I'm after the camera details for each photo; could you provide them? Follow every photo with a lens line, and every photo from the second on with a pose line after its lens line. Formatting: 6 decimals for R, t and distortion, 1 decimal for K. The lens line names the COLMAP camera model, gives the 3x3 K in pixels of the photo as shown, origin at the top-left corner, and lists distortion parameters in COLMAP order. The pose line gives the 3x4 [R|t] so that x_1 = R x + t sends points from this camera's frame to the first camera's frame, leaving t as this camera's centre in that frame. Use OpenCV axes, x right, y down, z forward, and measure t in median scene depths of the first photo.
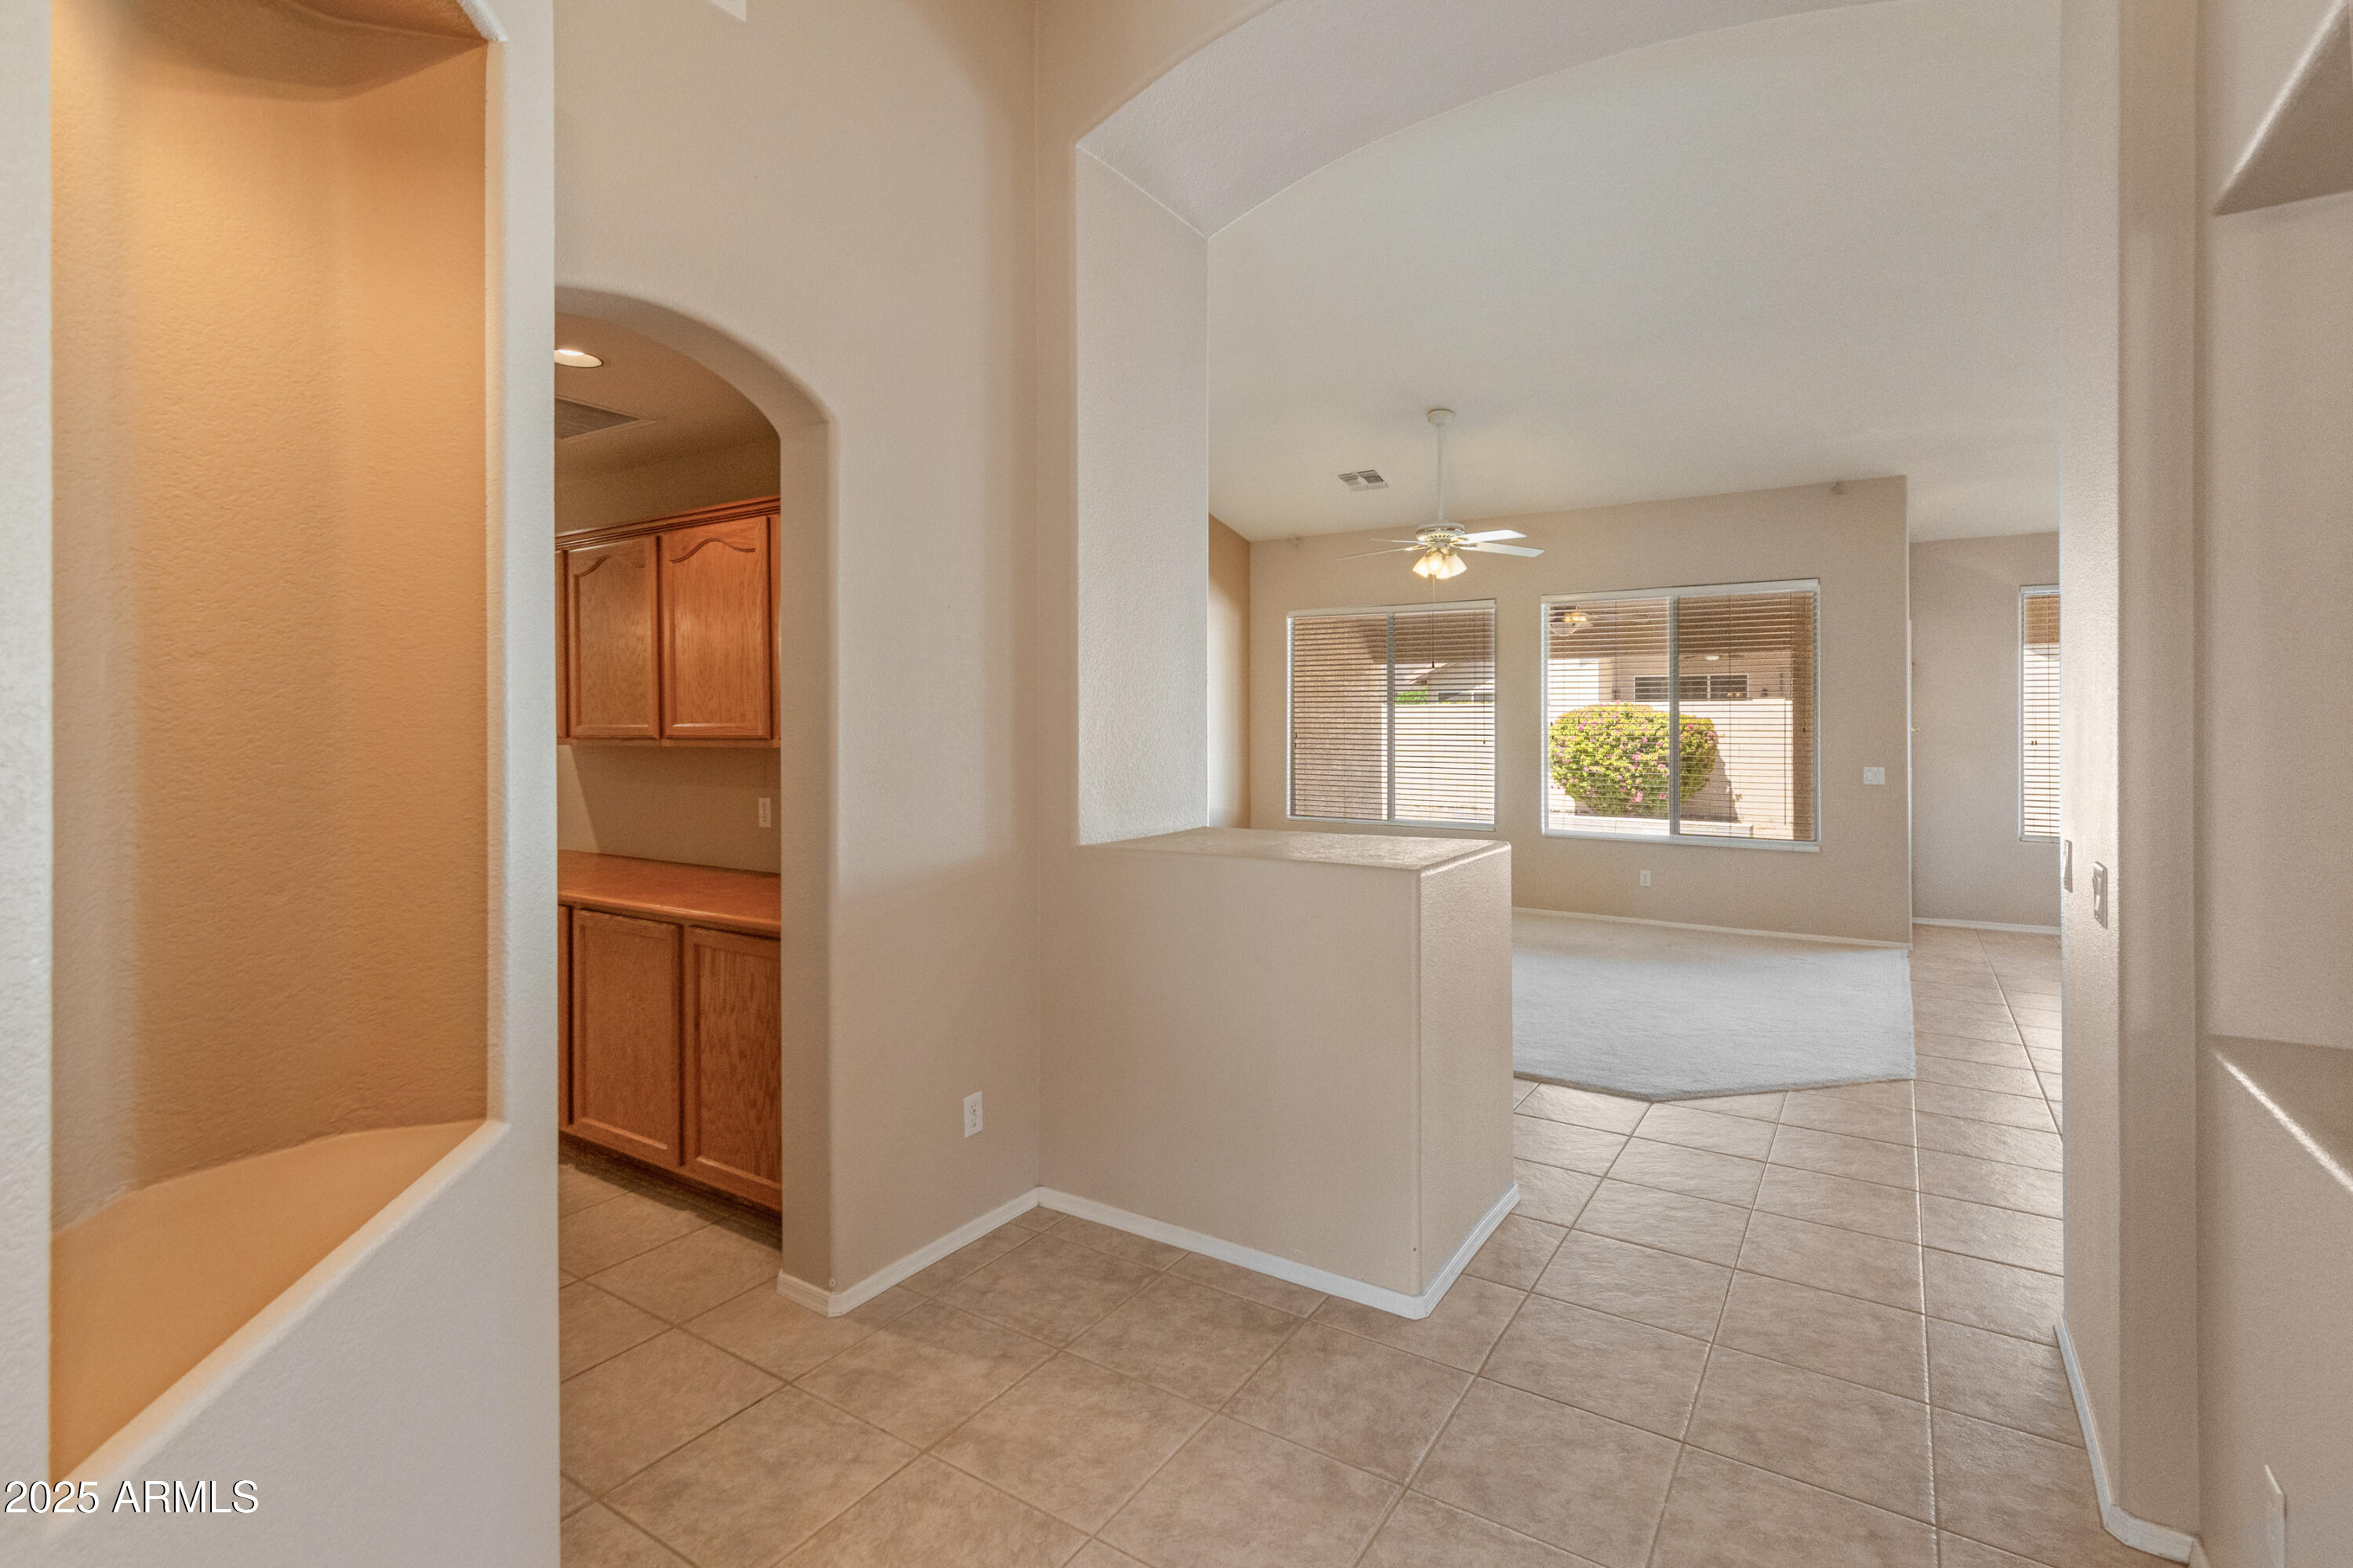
lens RADIAL K [[1100.8, 0, 1185.4], [0, 1100.8, 724.1], [0, 0, 1]] dist [0.010241, -0.002561]
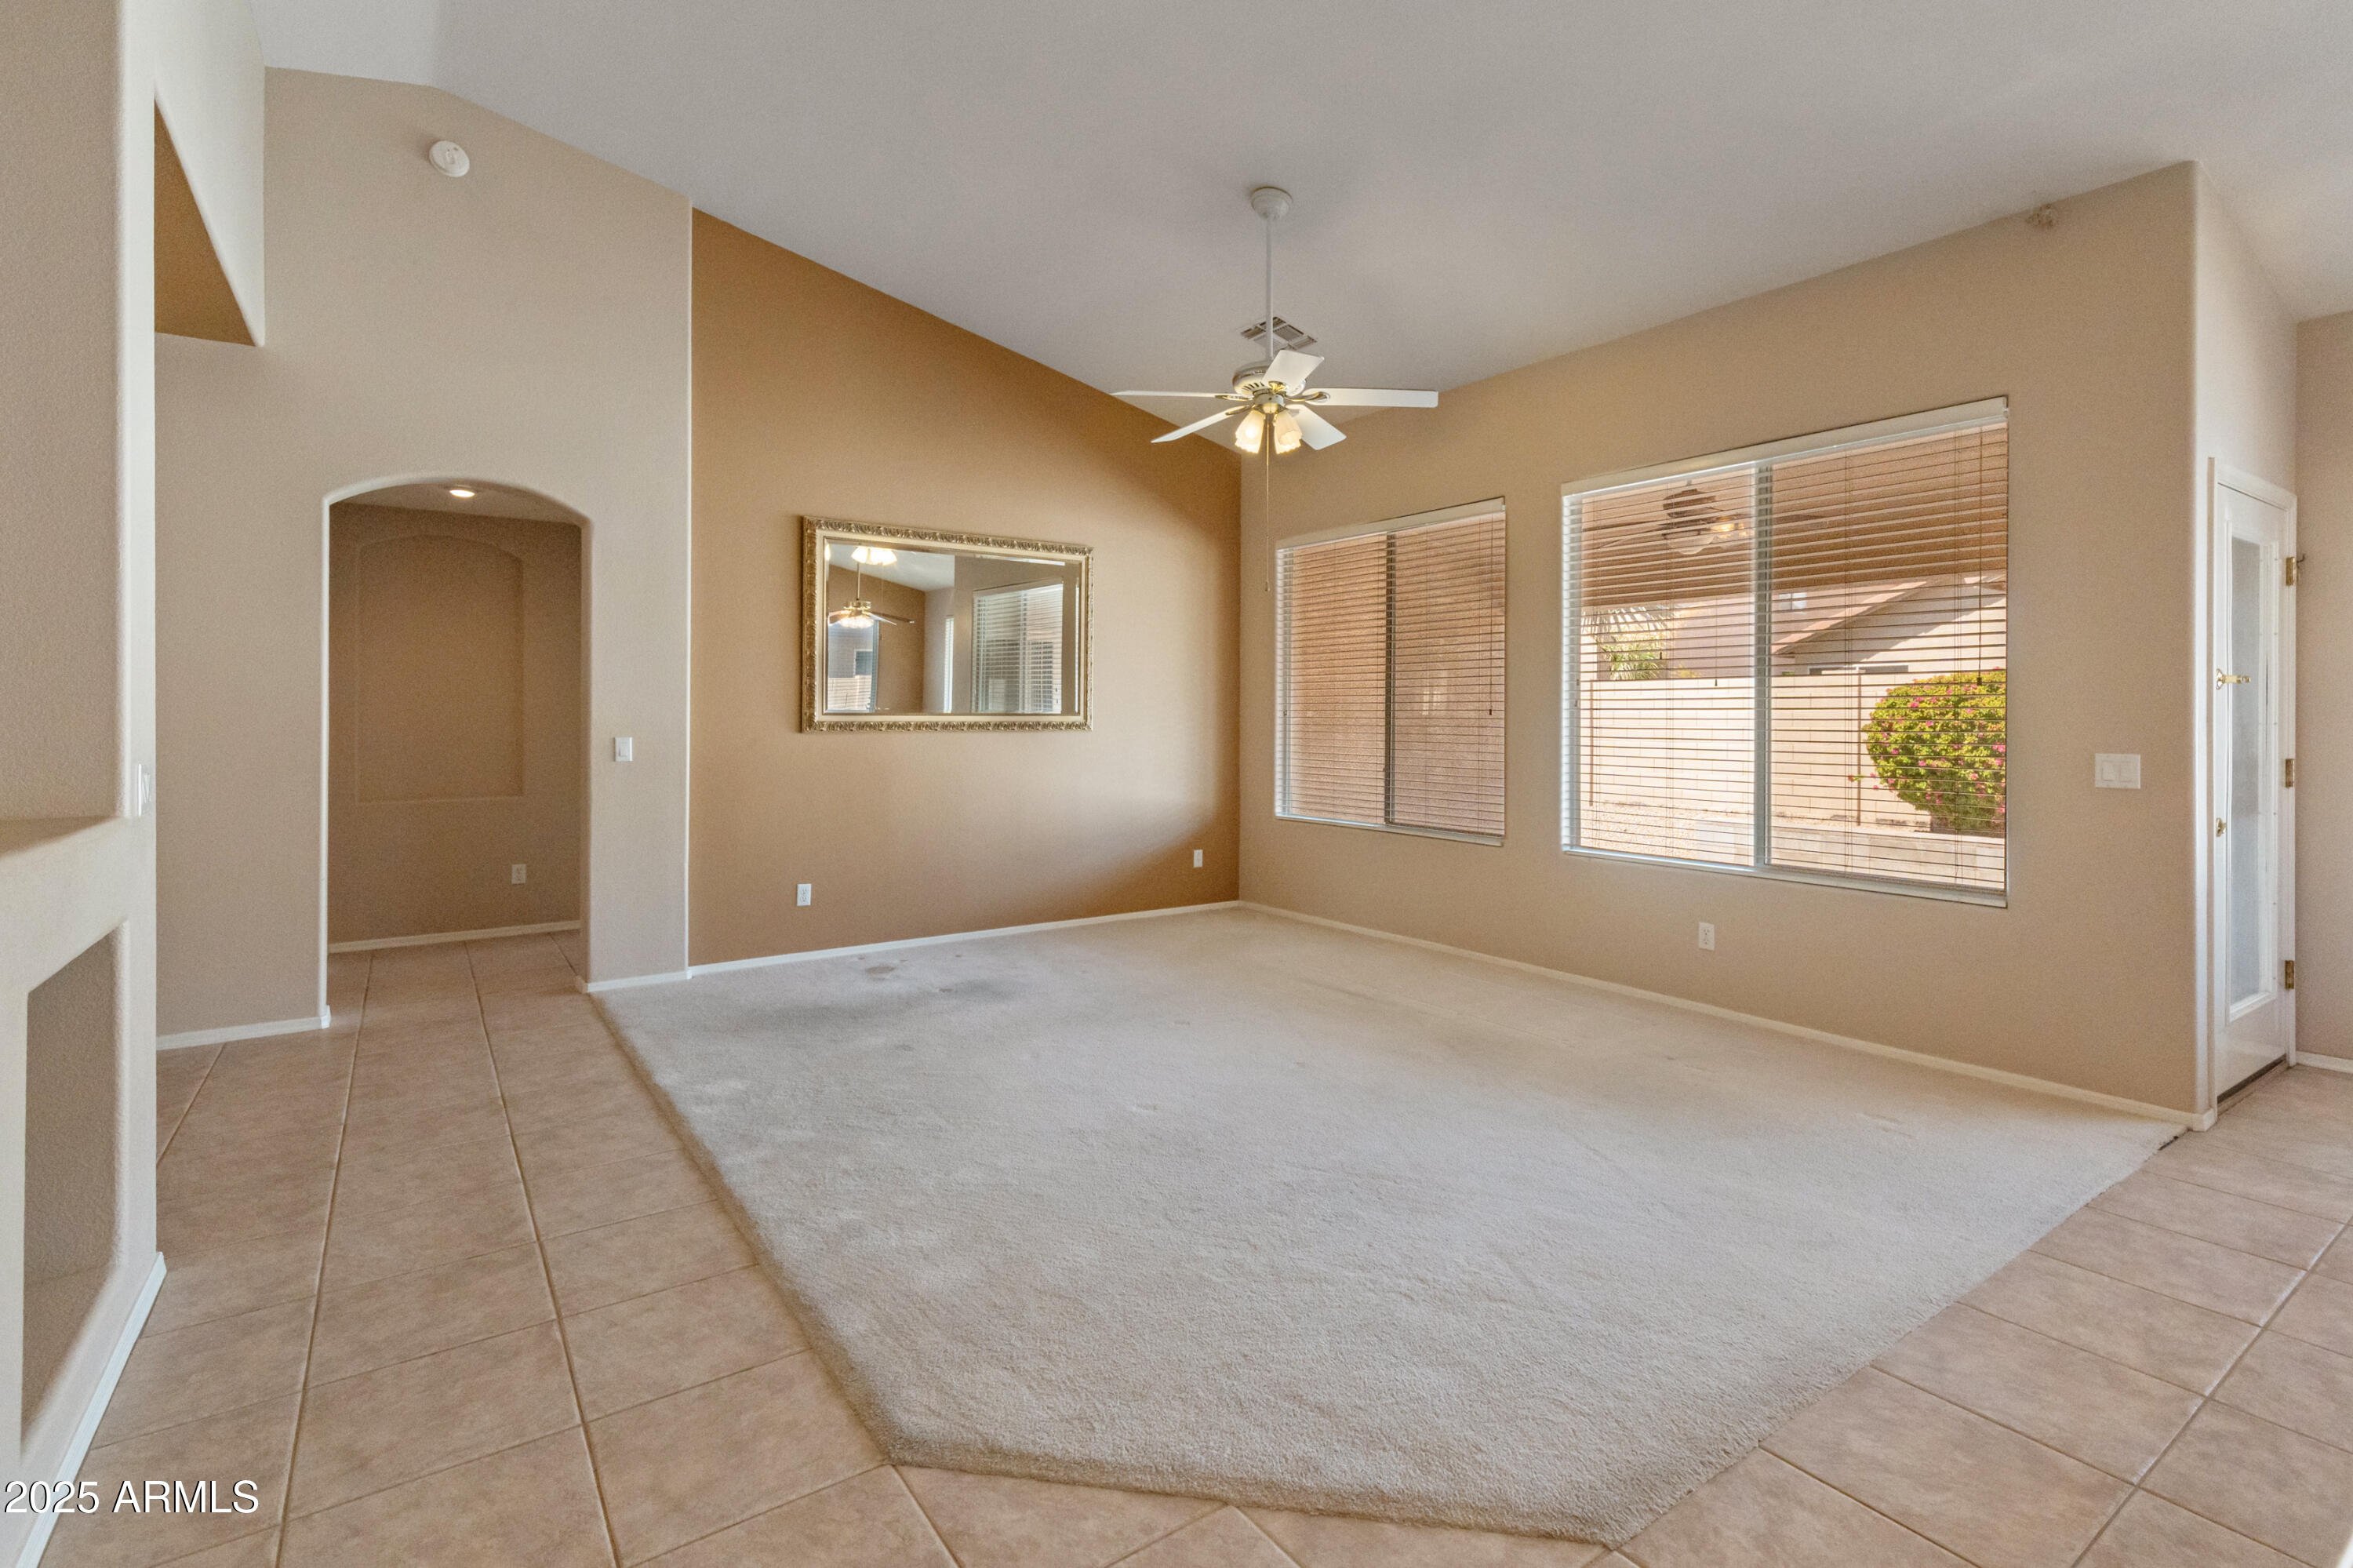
lens RADIAL K [[1100.8, 0, 1185.1], [0, 1100.8, 714.6], [0, 0, 1]] dist [0.010241, -0.002561]
pose [[0.927799, 0.002479, -0.373072, 0.193327], [-0.002269, 0.999997, 0.001002, 0.010123], [0.373073, -0.000084, 0.927802, 0.172084]]
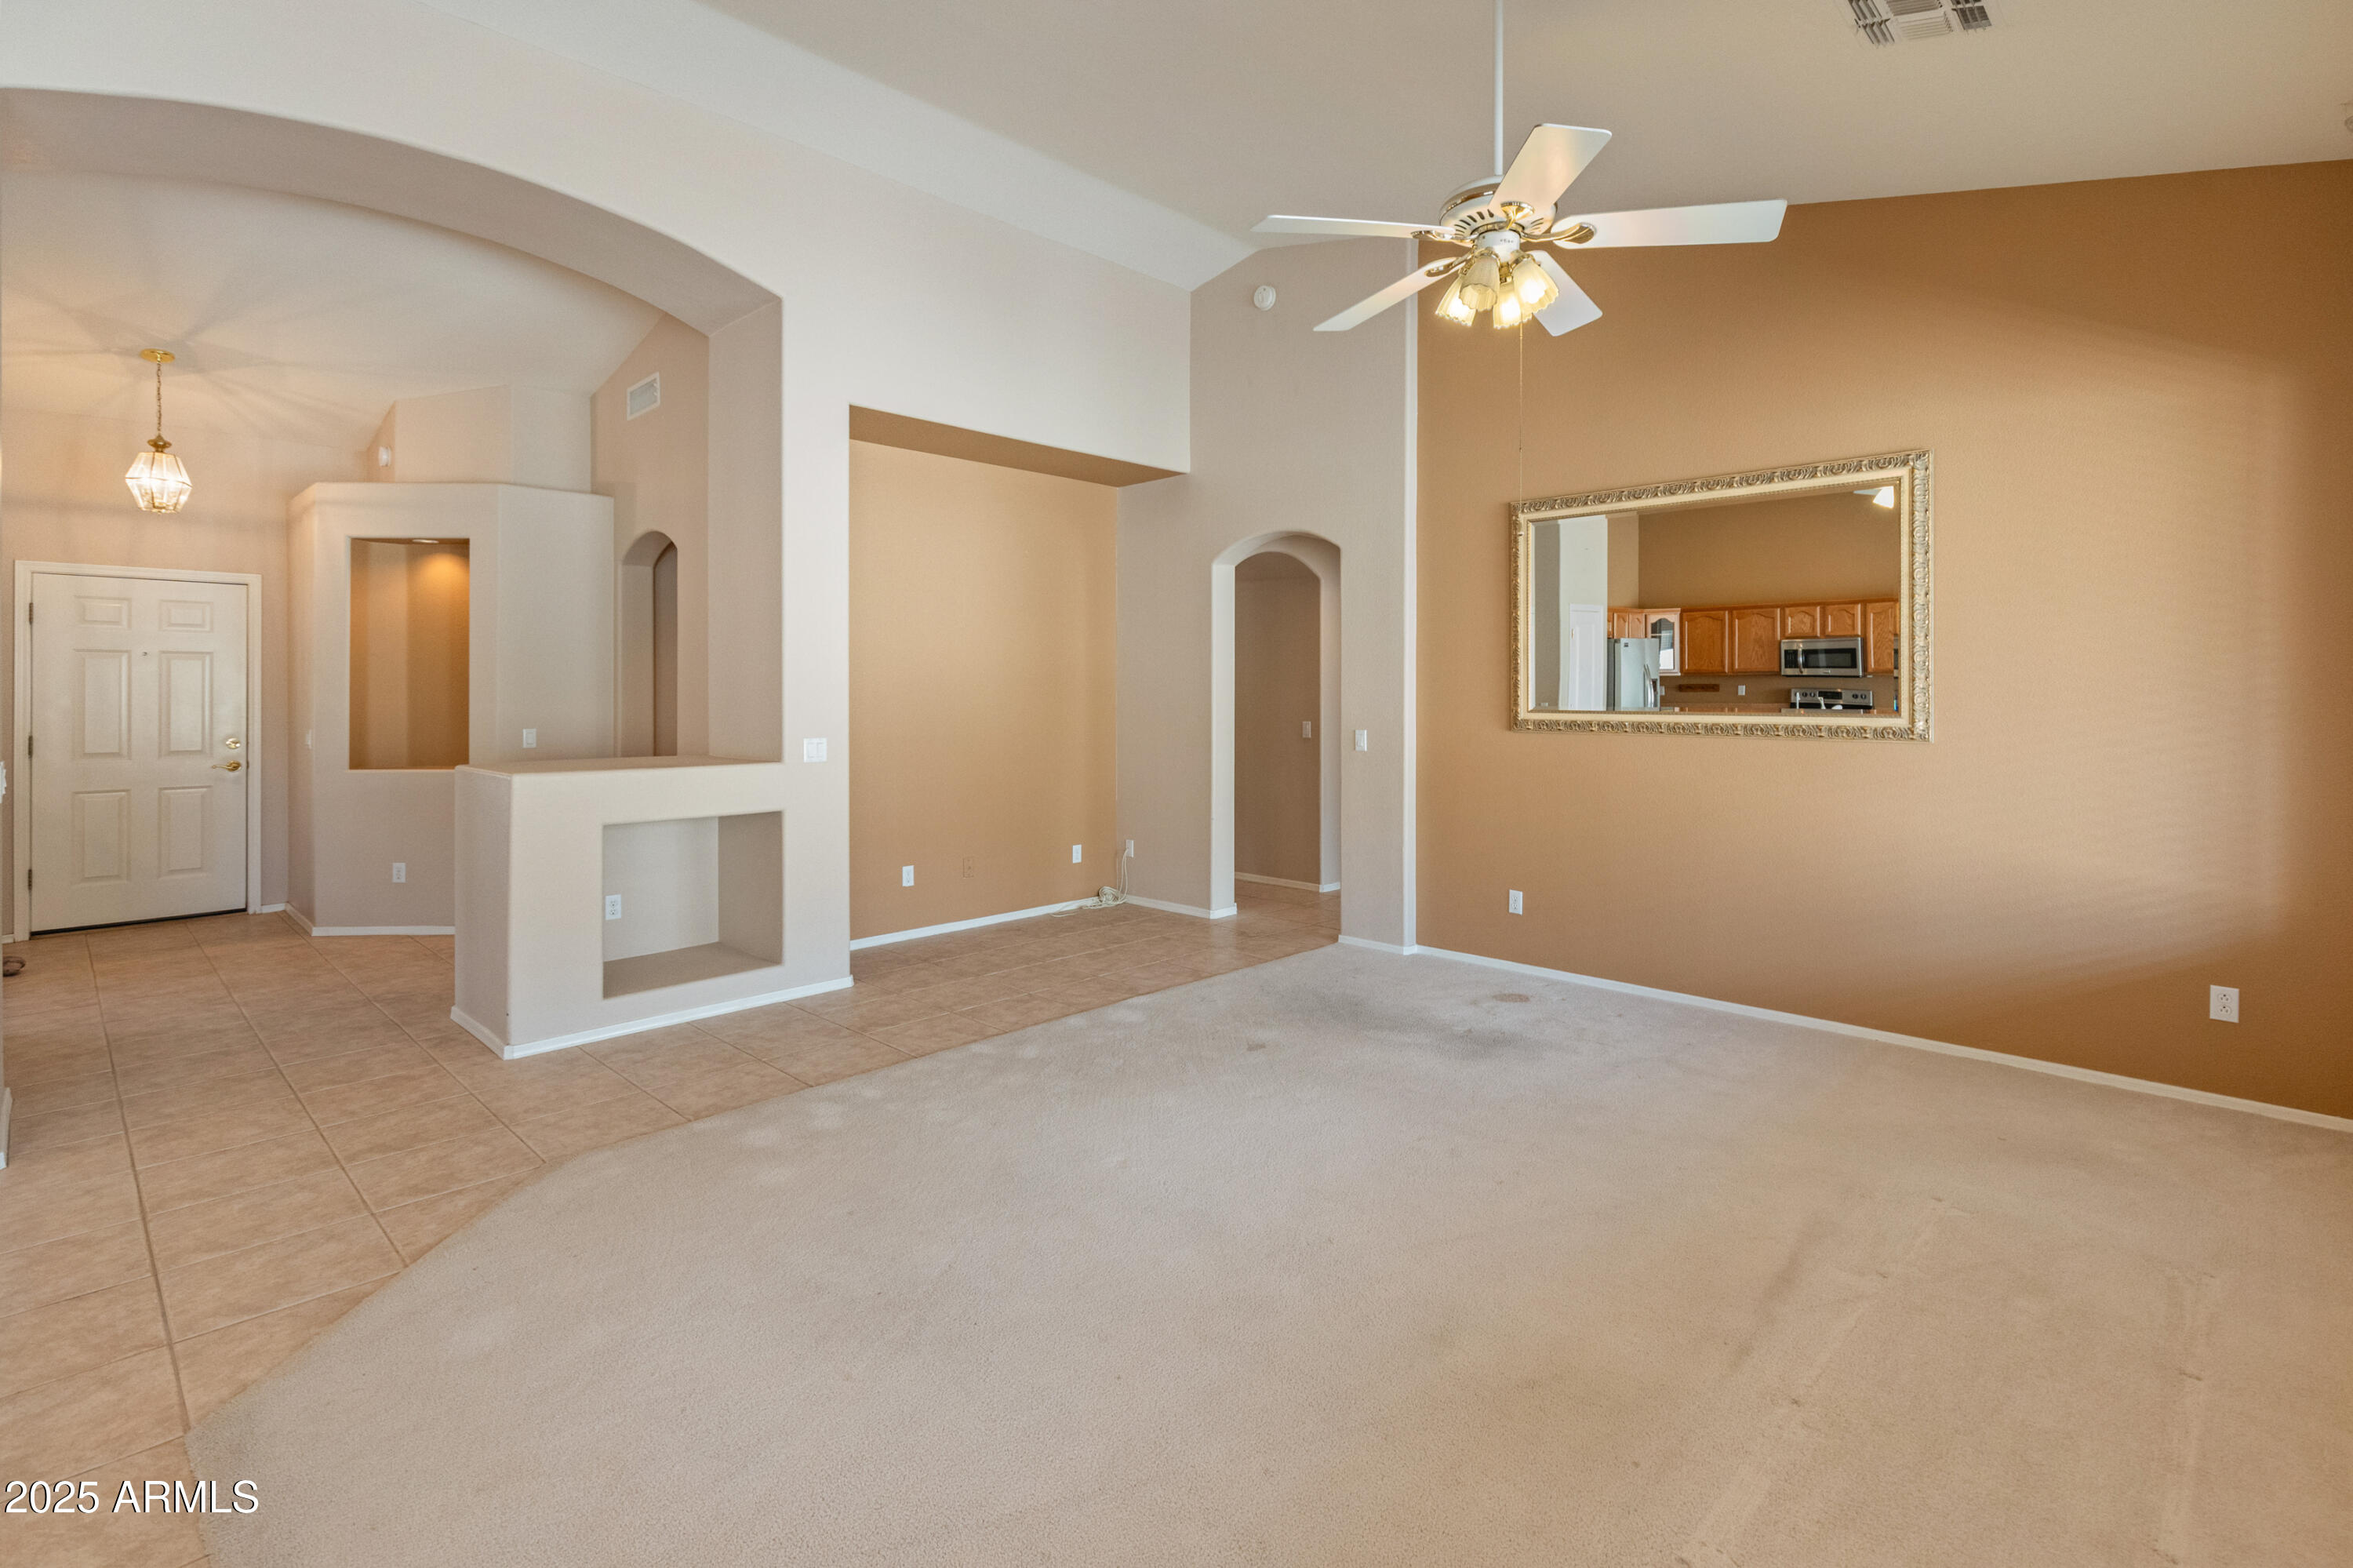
lens RADIAL K [[1100.8, 0, 1198.4], [0, 1100.8, 694.3], [0, 0, 1]] dist [0.010241, -0.002561]
pose [[-0.190519, 0.005922, -0.981666, 0.301320], [0.003924, 0.999978, 0.005271, 0.002886], [0.981676, -0.002848, -0.190538, 0.438811]]
